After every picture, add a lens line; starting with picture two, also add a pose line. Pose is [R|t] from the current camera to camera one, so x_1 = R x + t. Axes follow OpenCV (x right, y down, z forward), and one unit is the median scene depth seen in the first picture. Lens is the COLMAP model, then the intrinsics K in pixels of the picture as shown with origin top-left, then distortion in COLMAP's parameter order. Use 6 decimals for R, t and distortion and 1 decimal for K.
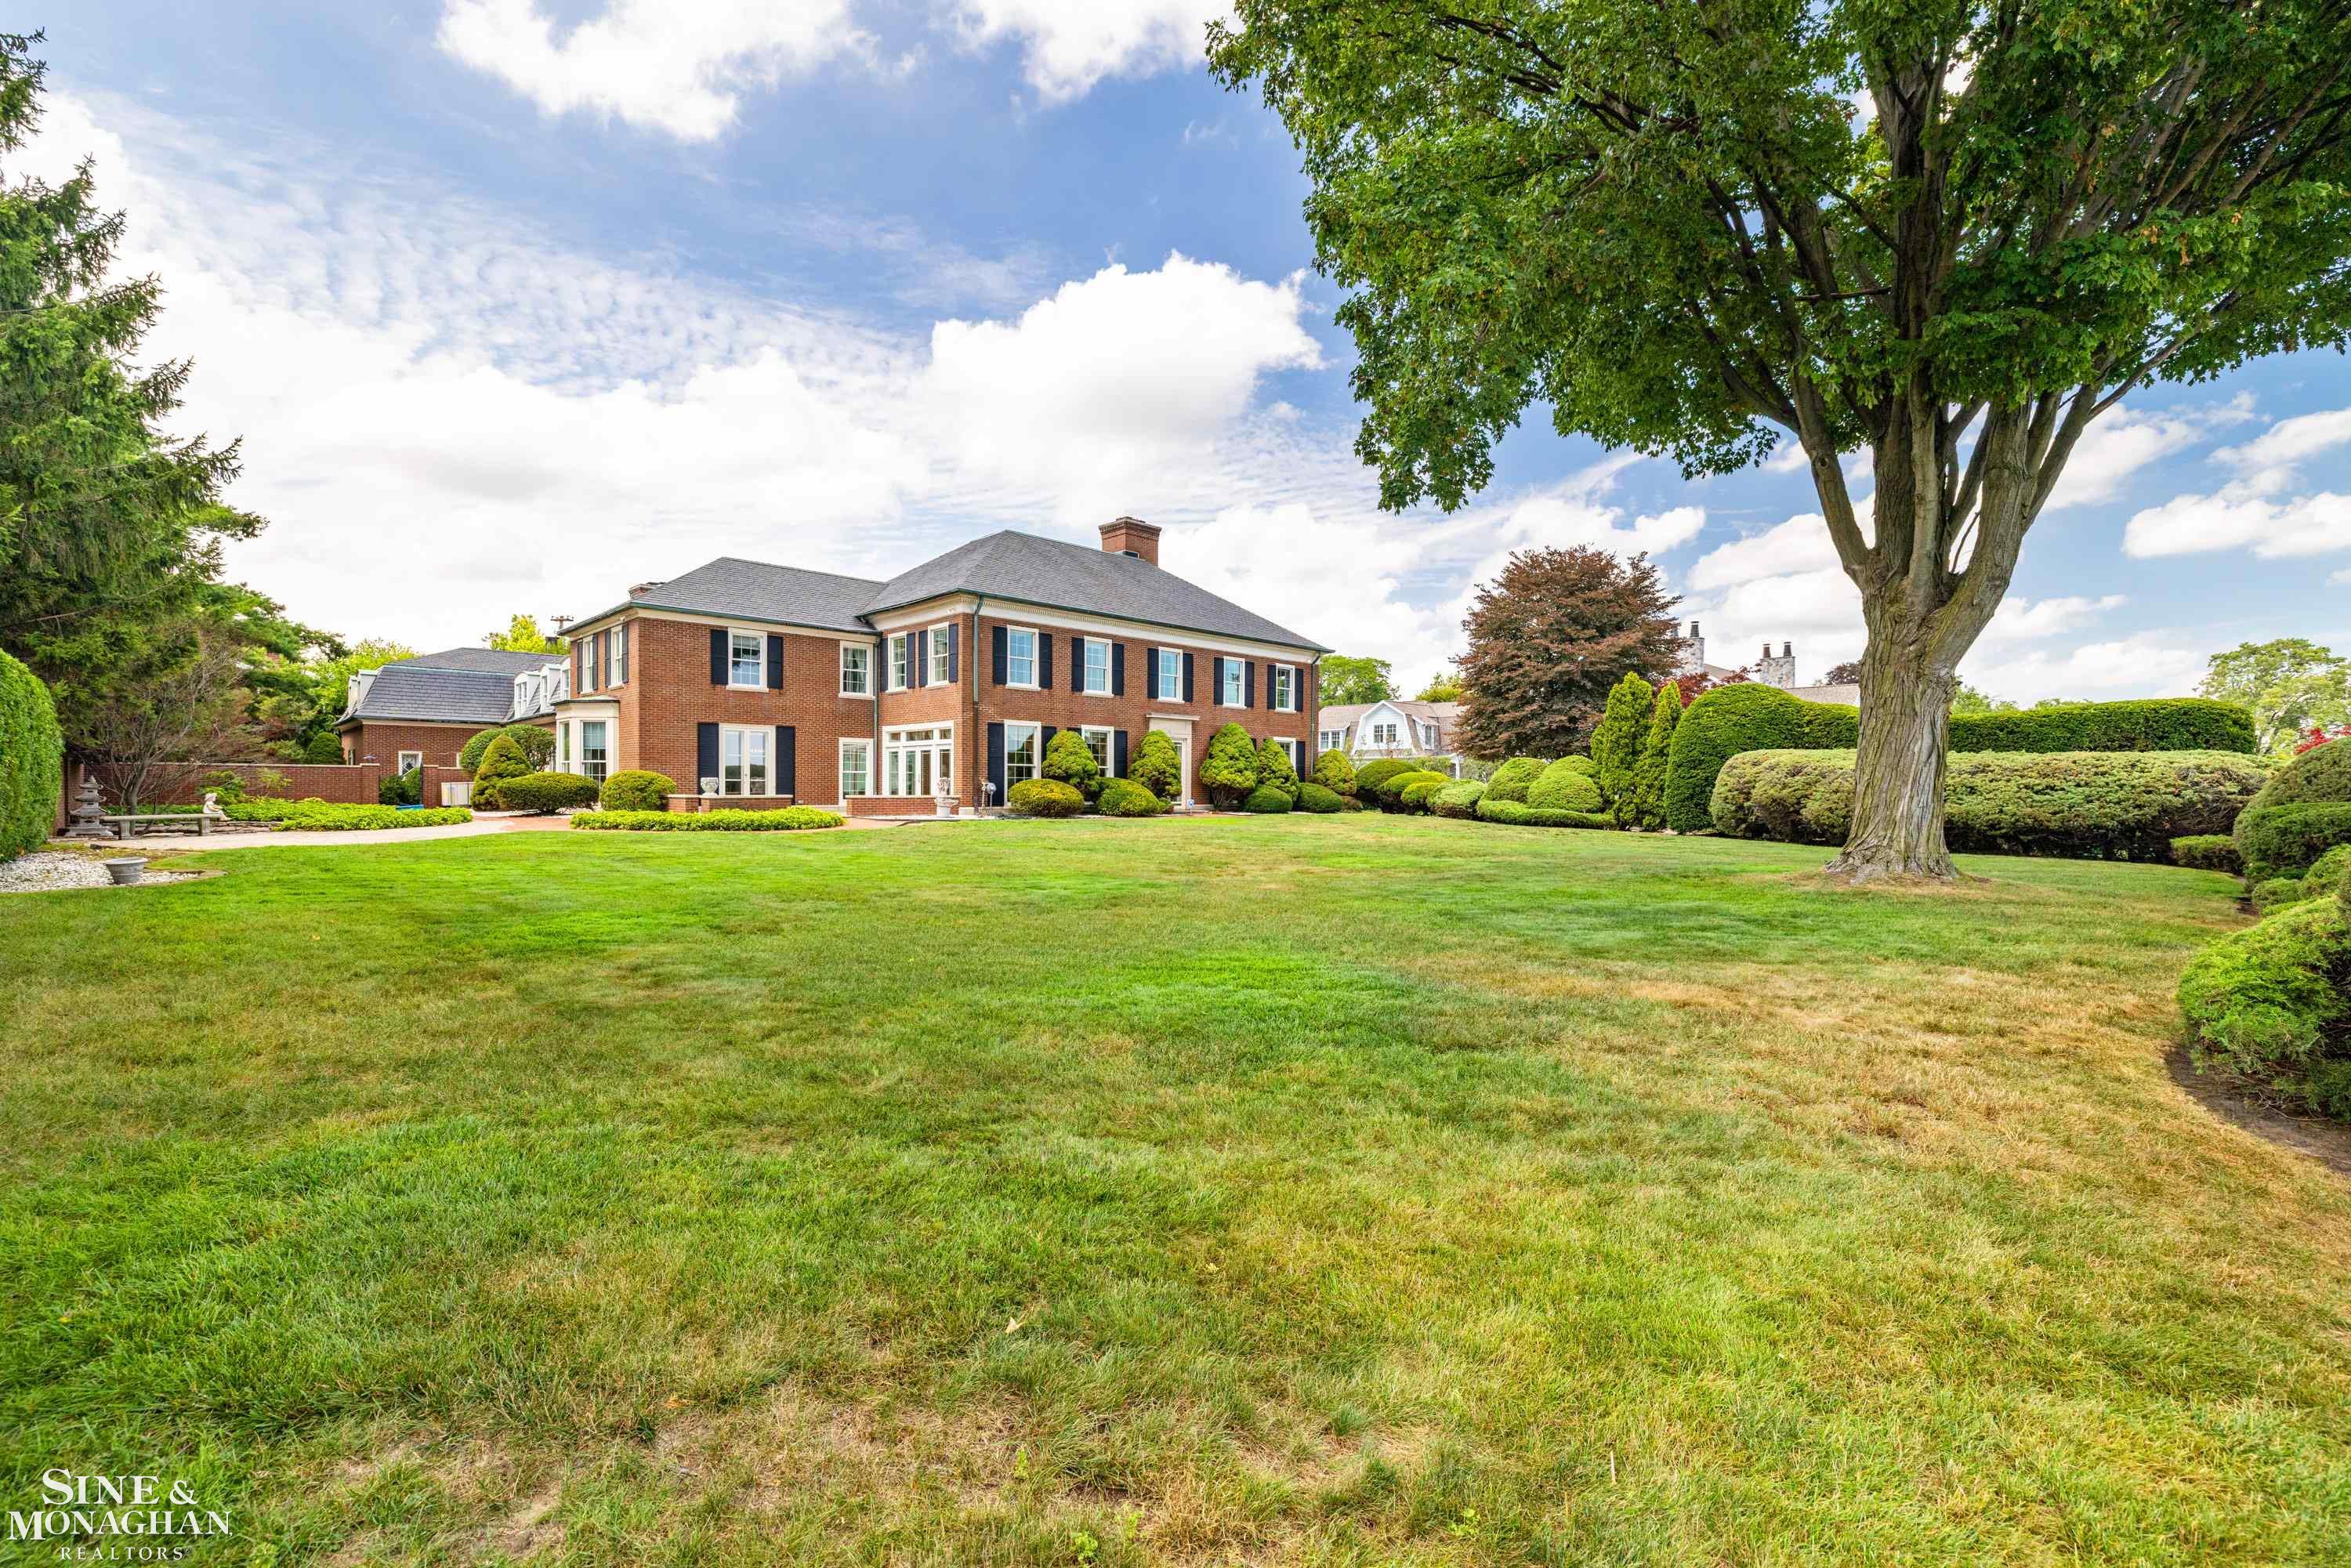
lens RADIAL K [[992.9, 0, 1171.6], [0, 992.9, 794.6], [0, 0, 1]] dist [-0.002761, -0.000392]
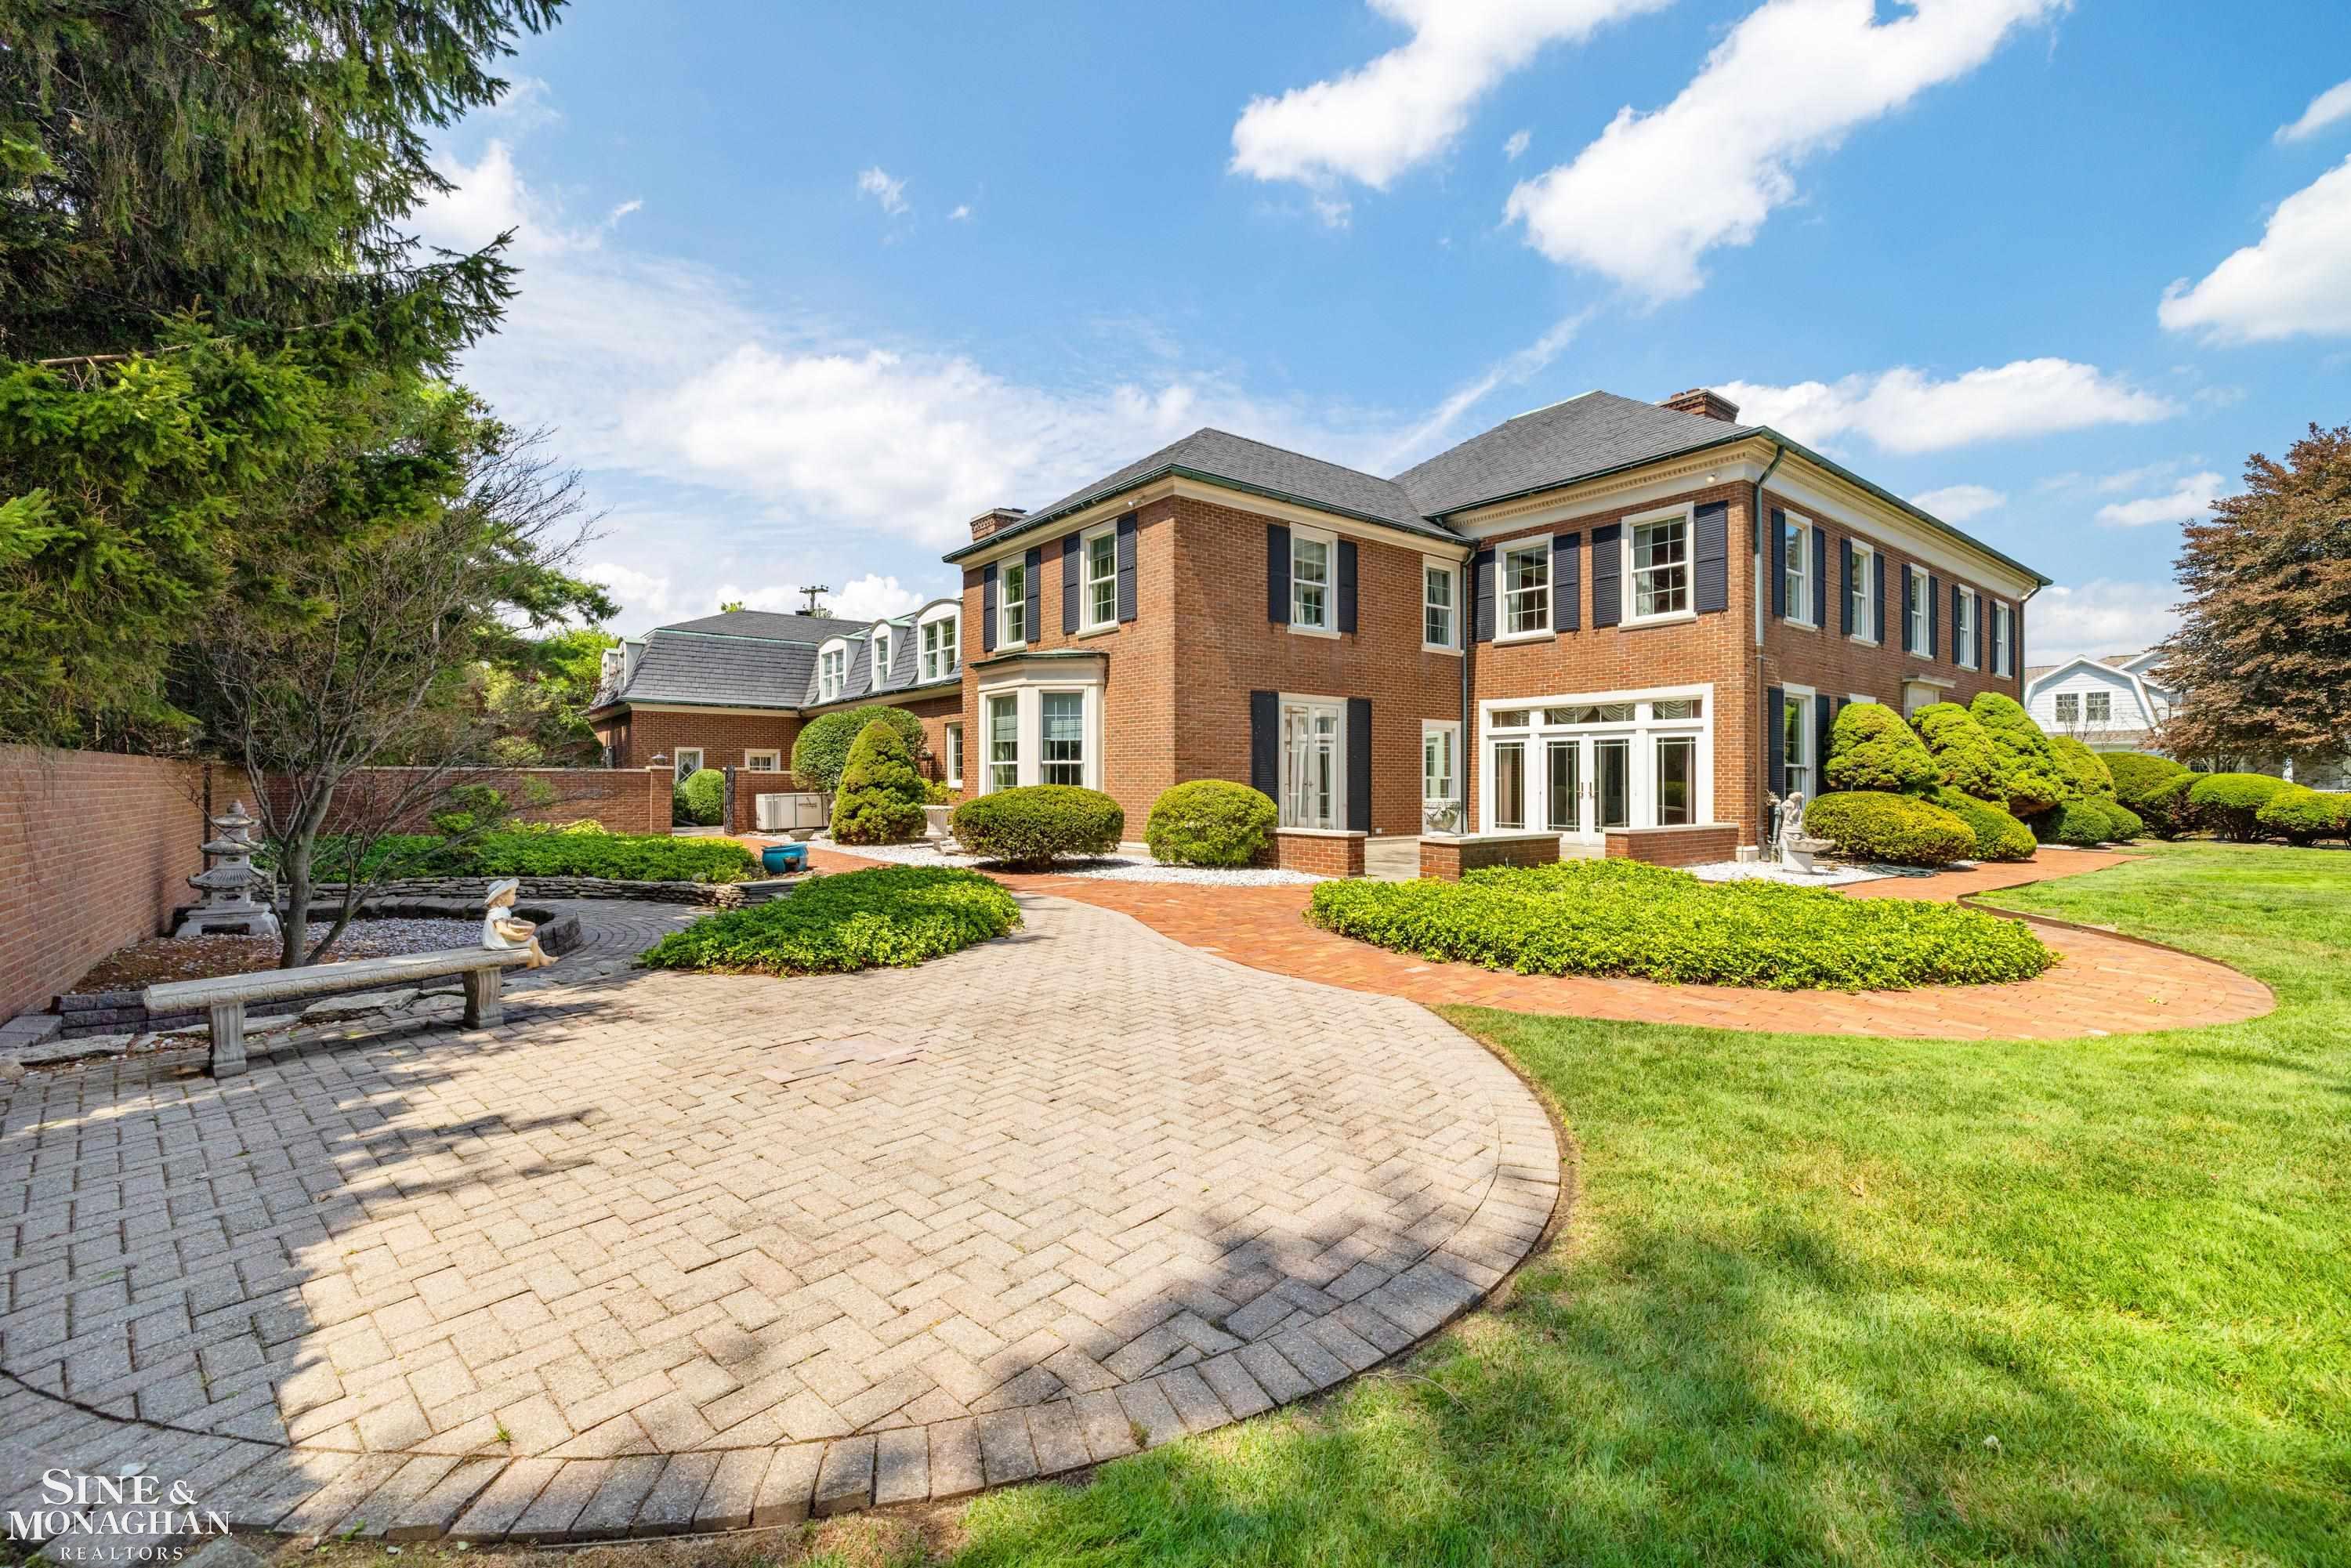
lens RADIAL K [[992.9, 0, 1179.5], [0, 992.9, 776.5], [0, 0, 1]] dist [-0.002761, -0.000392]
pose [[0.992909, -0.002283, -0.118857, -0.425239], [0.000765, 0.999918, -0.012814, -0.017421], [0.118876, 0.012633, 0.992829, 0.421685]]
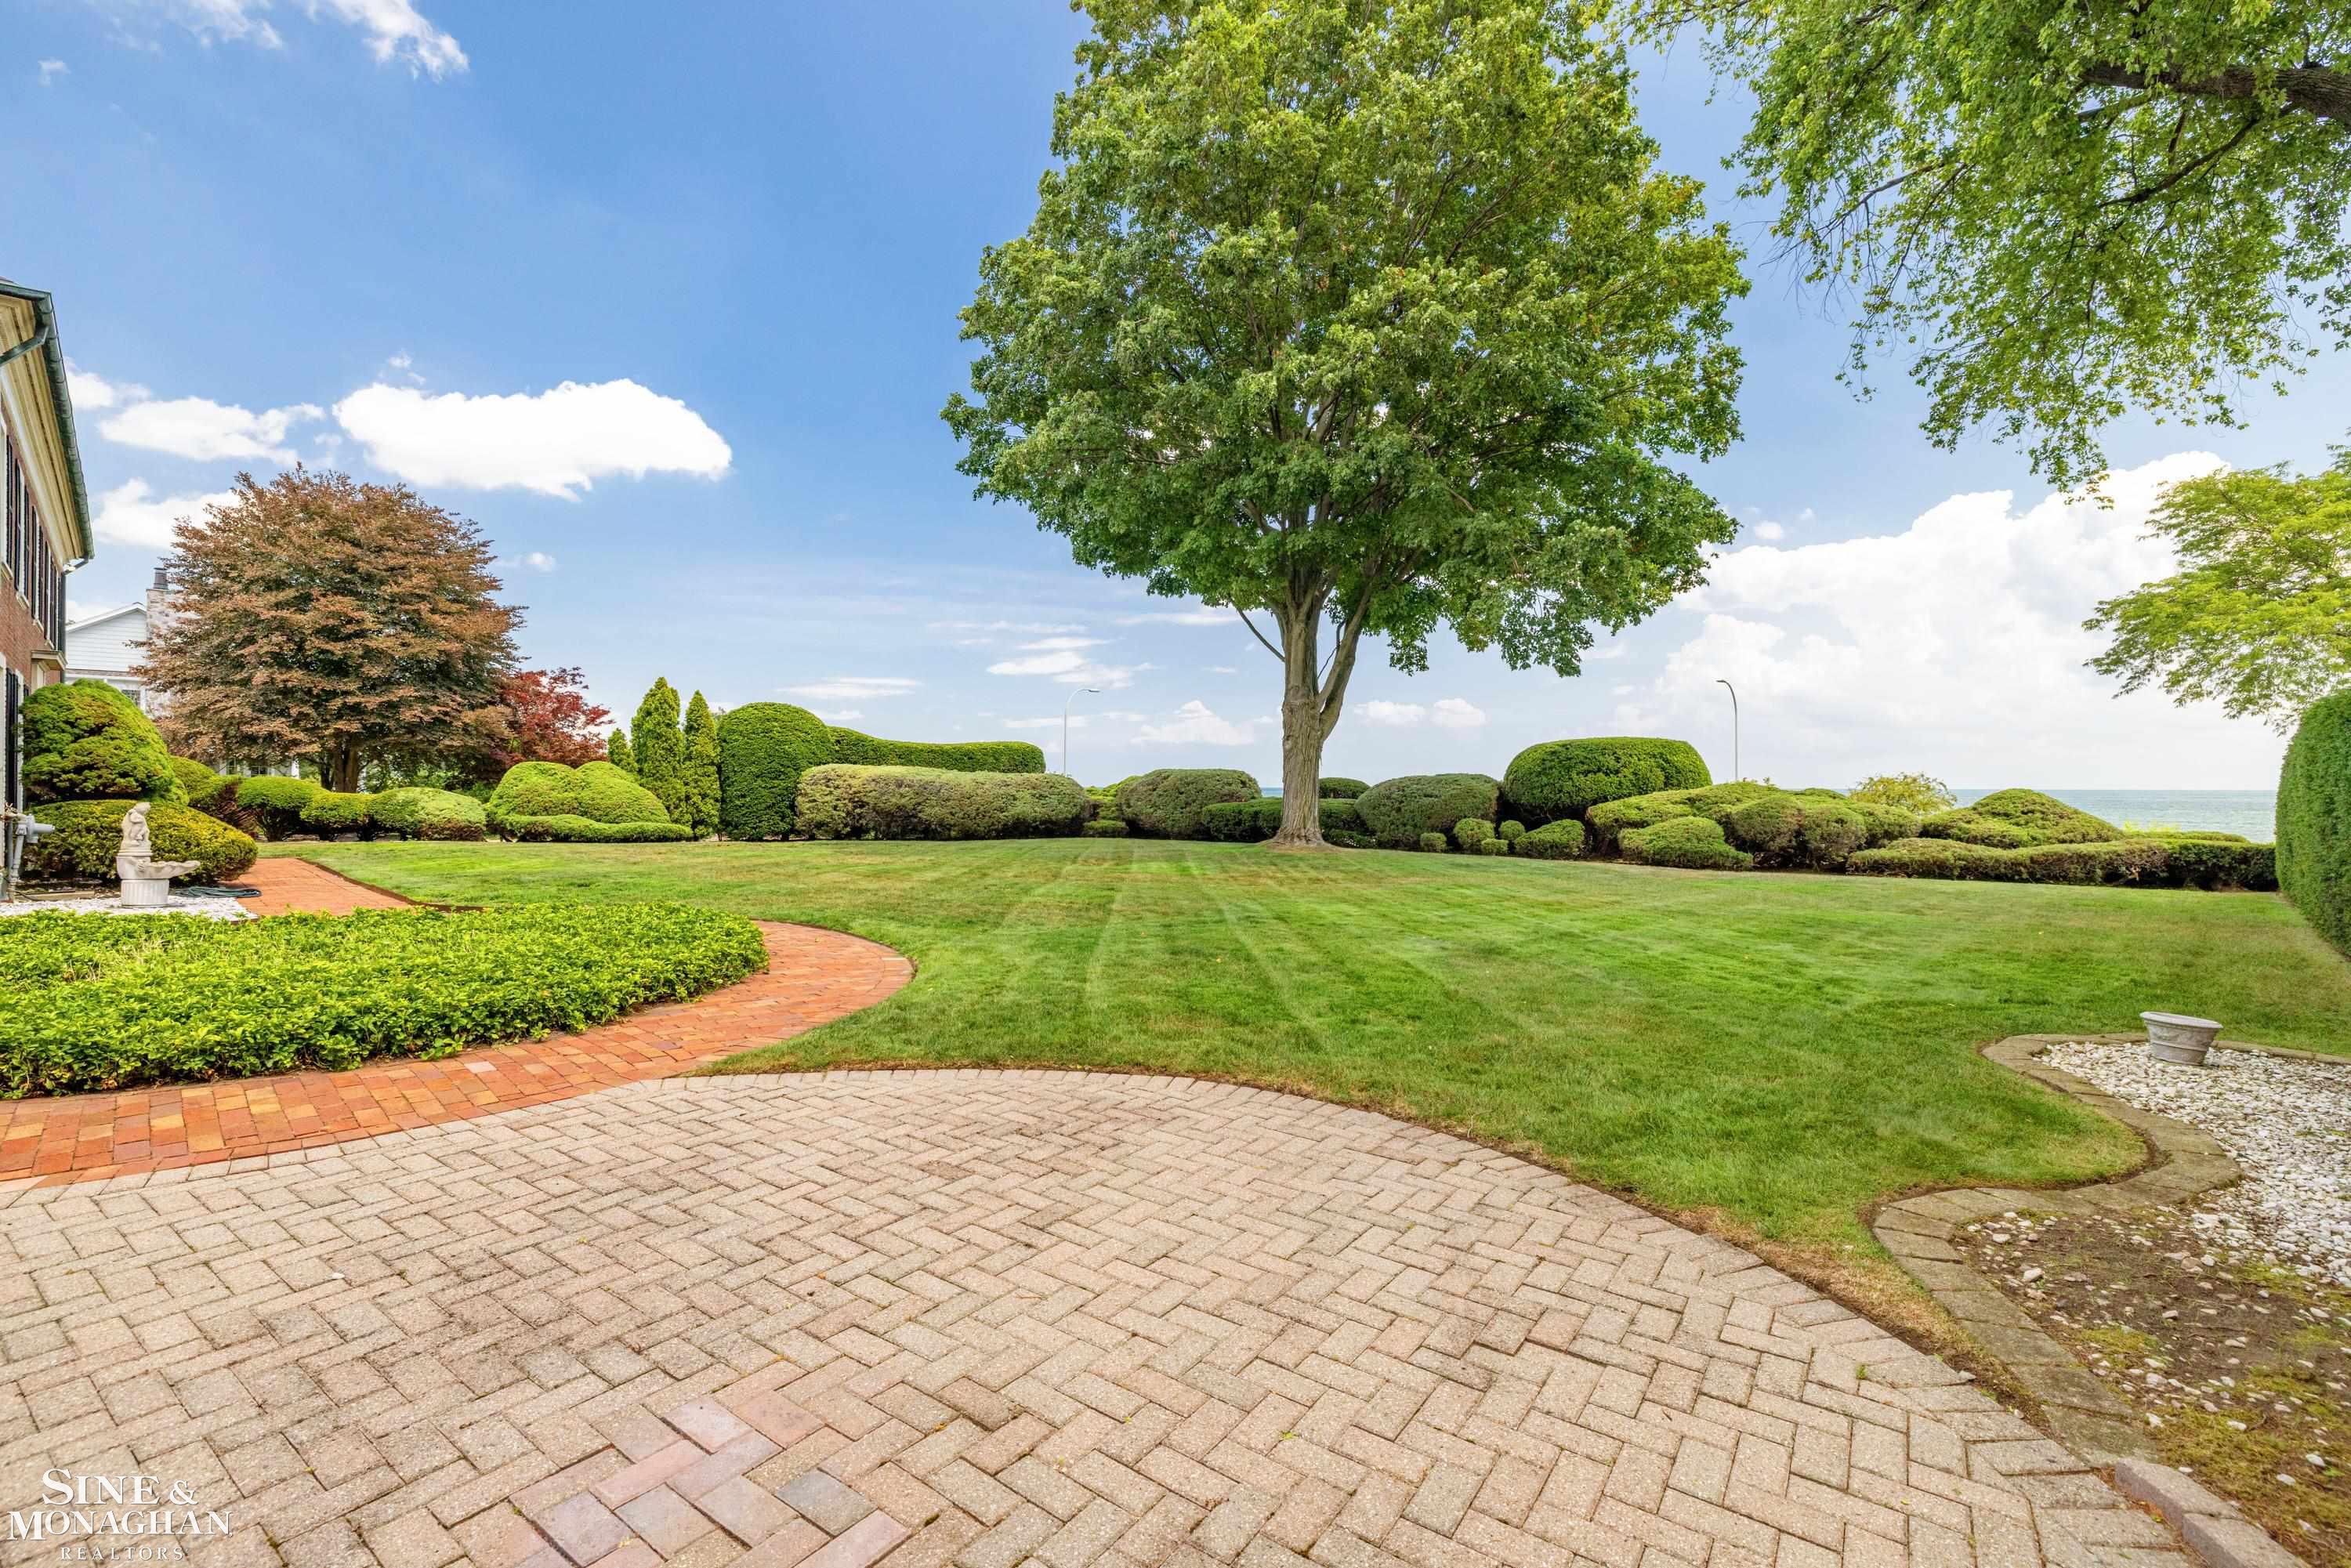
lens RADIAL K [[1047.5, 0, 1175.3], [0, 1047.5, 783.8], [0, 0, 1]] dist [-0.004237, -0.000116]
pose [[-0.007884, -0.002368, 0.999966, -0.635828], [0.004794, 0.999986, 0.002406, -0.023720], [-0.999957, 0.004813, -0.007872, 0.602039]]
